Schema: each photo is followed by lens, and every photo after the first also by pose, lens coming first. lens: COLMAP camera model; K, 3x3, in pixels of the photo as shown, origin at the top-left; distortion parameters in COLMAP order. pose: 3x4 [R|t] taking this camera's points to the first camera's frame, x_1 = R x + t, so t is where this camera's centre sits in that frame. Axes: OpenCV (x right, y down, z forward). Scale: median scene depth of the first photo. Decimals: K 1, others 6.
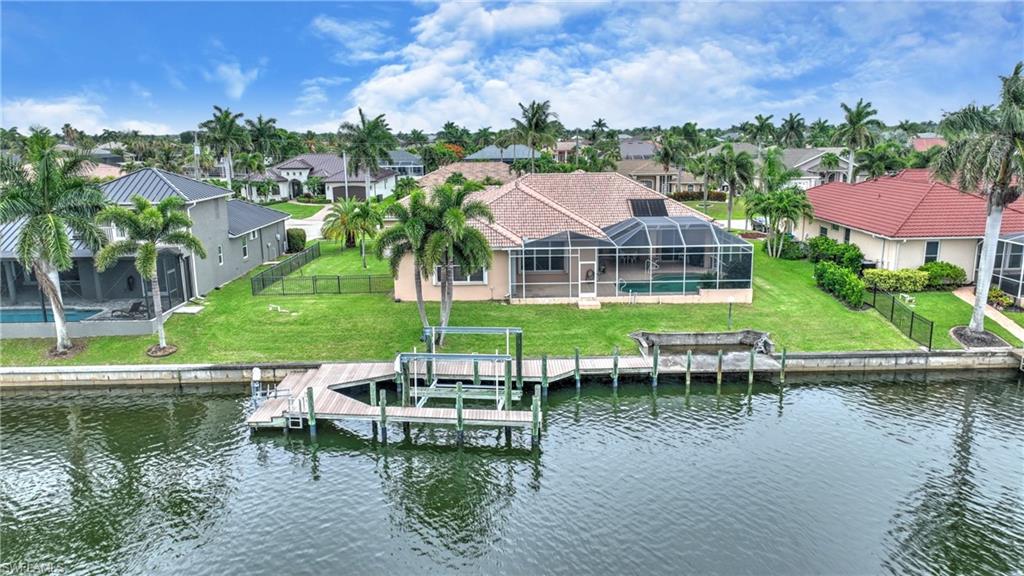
lens RADIAL K [[719.6, 0, 512.0], [0, 719.6, 288.0], [0, 0, 1]] dist [0.019849, -0.002352]
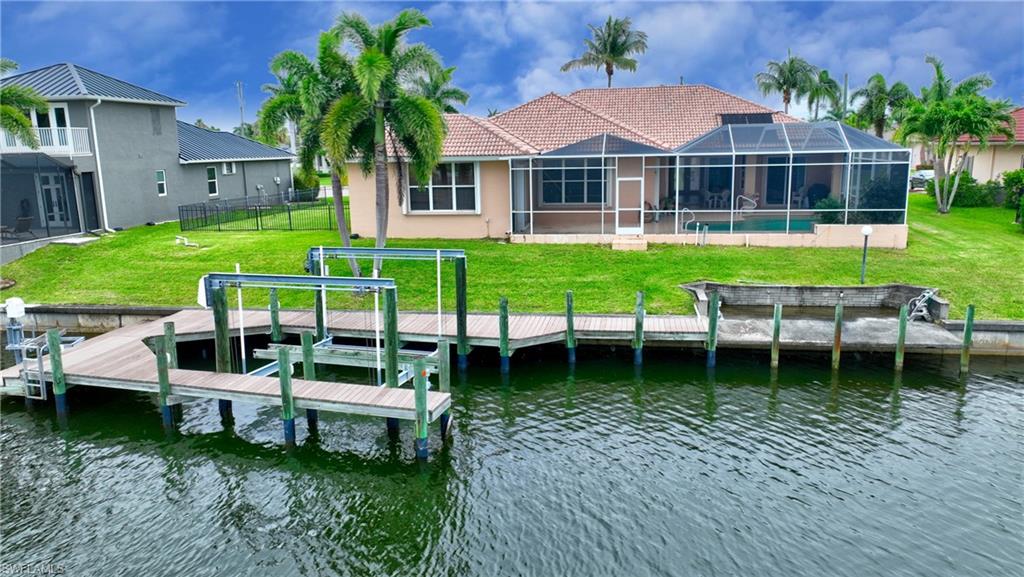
lens RADIAL K [[722.8, 0, 512.0], [0, 722.8, 287.4], [0, 0, 1]] dist [0.013435, 0.001143]
pose [[0.983559, 0.028715, -0.178288, 0.134935], [-0.030864, 0.999480, -0.009289, 0.078934], [0.177929, 0.014639, 0.983934, 0.395390]]
